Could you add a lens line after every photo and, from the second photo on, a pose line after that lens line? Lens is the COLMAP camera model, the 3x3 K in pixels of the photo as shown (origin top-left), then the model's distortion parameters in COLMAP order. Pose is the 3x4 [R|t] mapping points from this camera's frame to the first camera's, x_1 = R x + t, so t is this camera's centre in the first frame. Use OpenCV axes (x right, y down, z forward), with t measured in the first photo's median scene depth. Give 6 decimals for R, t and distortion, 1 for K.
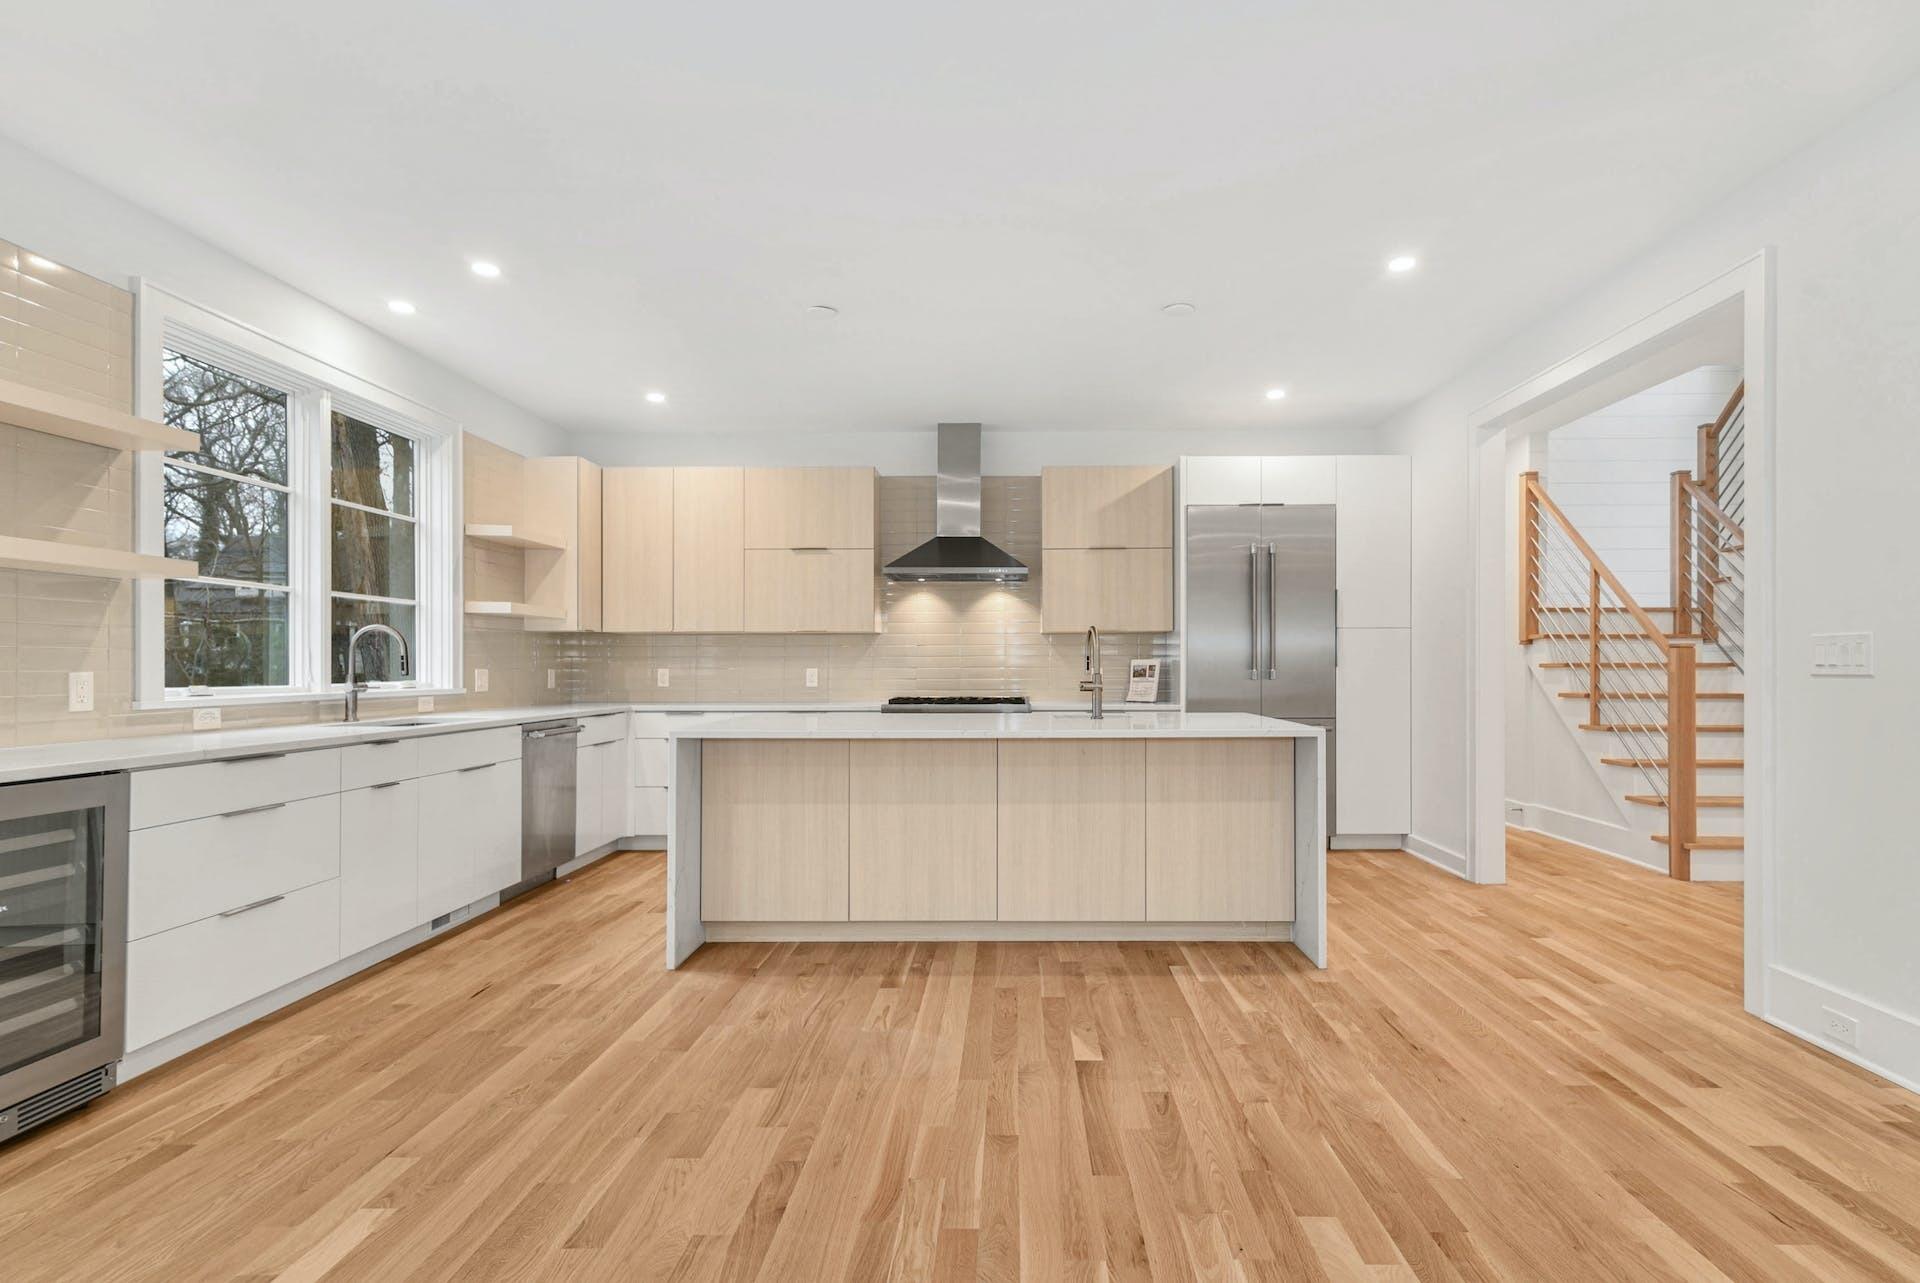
lens RADIAL K [[907.7, 0, 947.6], [0, 907.7, 645.0], [0, 0, 1]] dist [-0.003393, -0.000658]
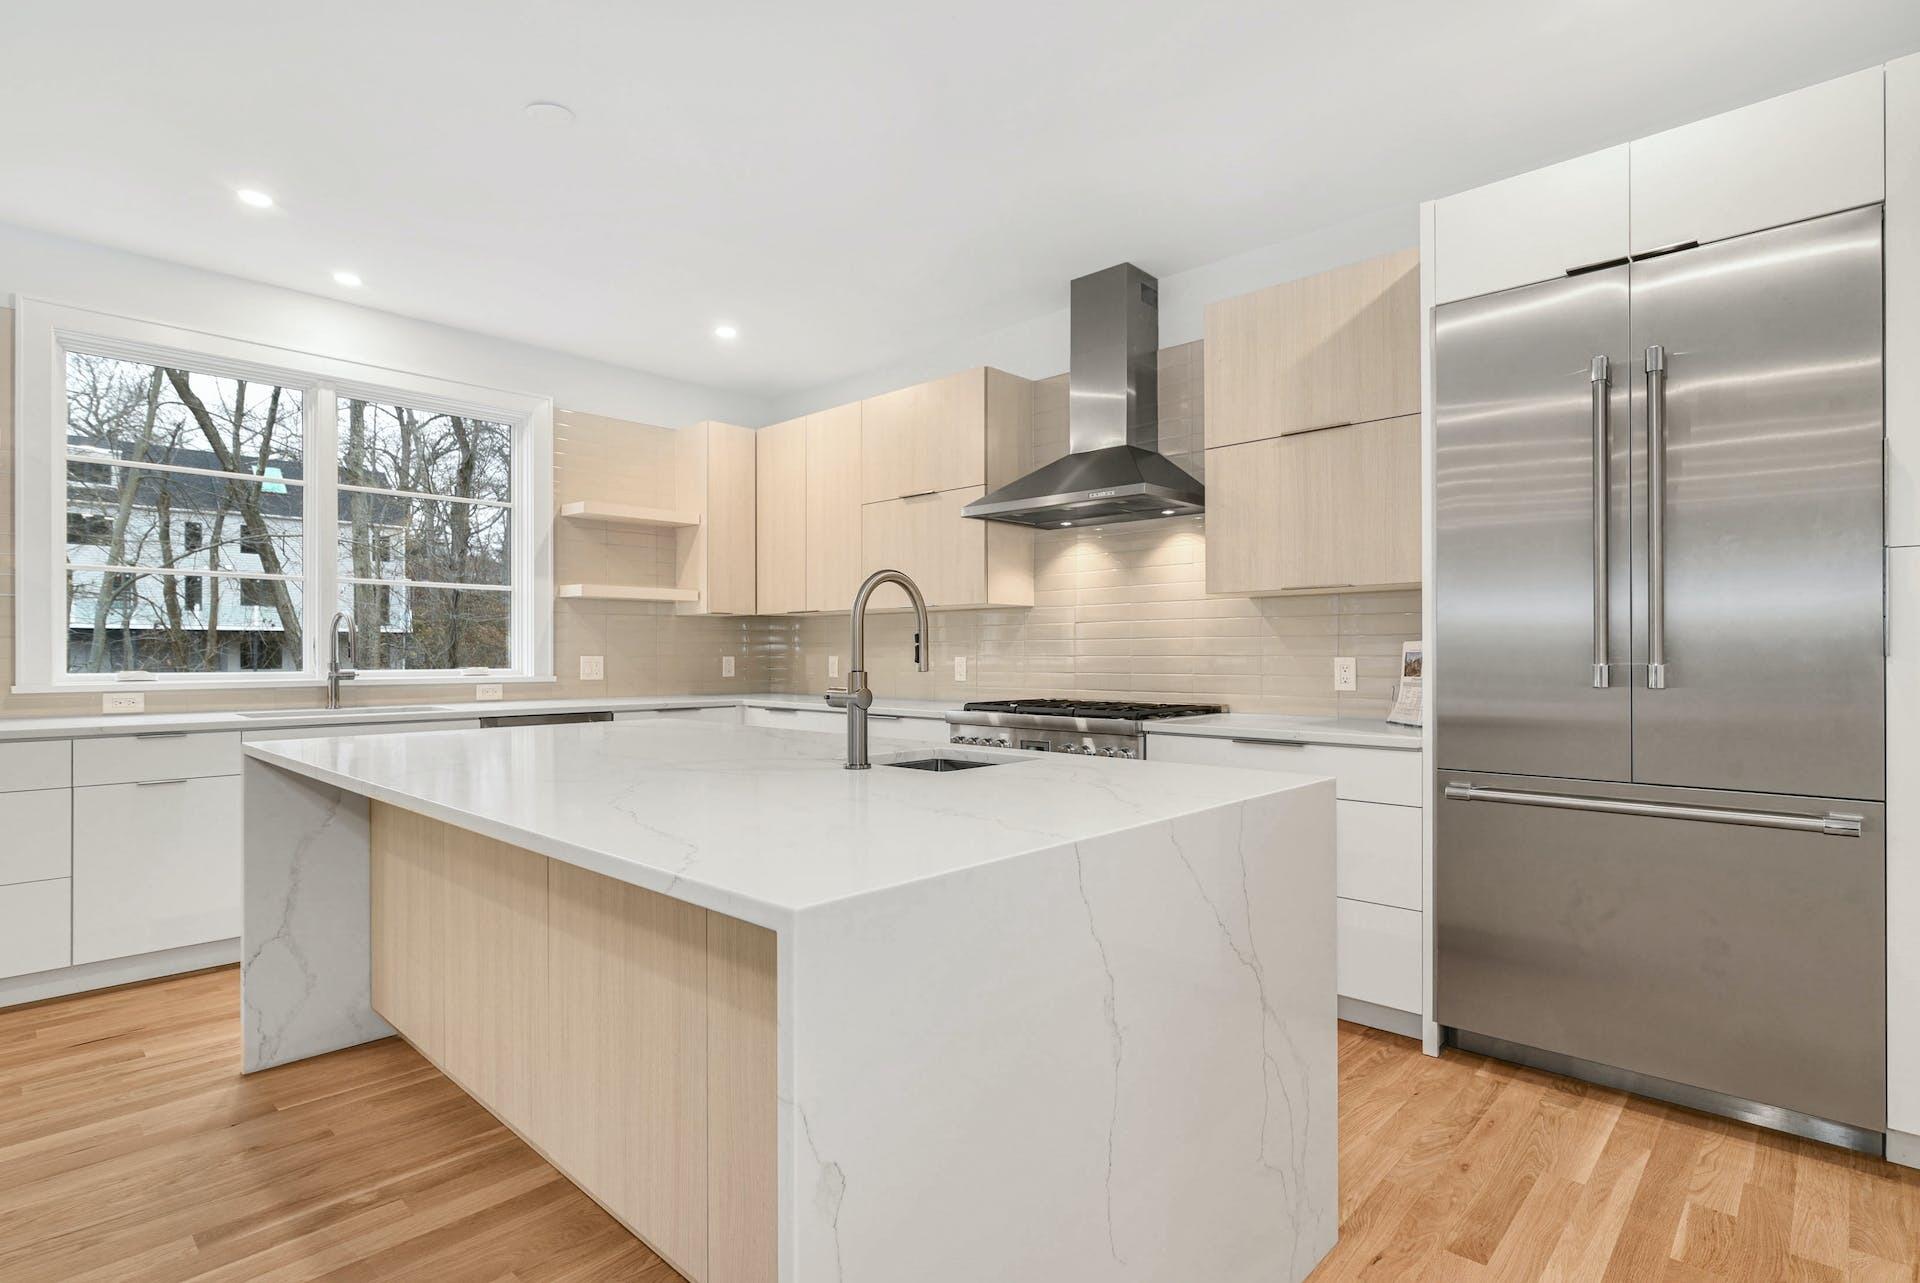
lens RADIAL K [[907.7, 0, 947.6], [0, 907.7, 645.0], [0, 0, 1]] dist [-0.003393, -0.000658]
pose [[0.777960, -0.004644, -0.628297, 0.336327], [0.013933, 0.999854, 0.009862, 0.009692], [0.628159, -0.016426, 0.777911, 0.447904]]
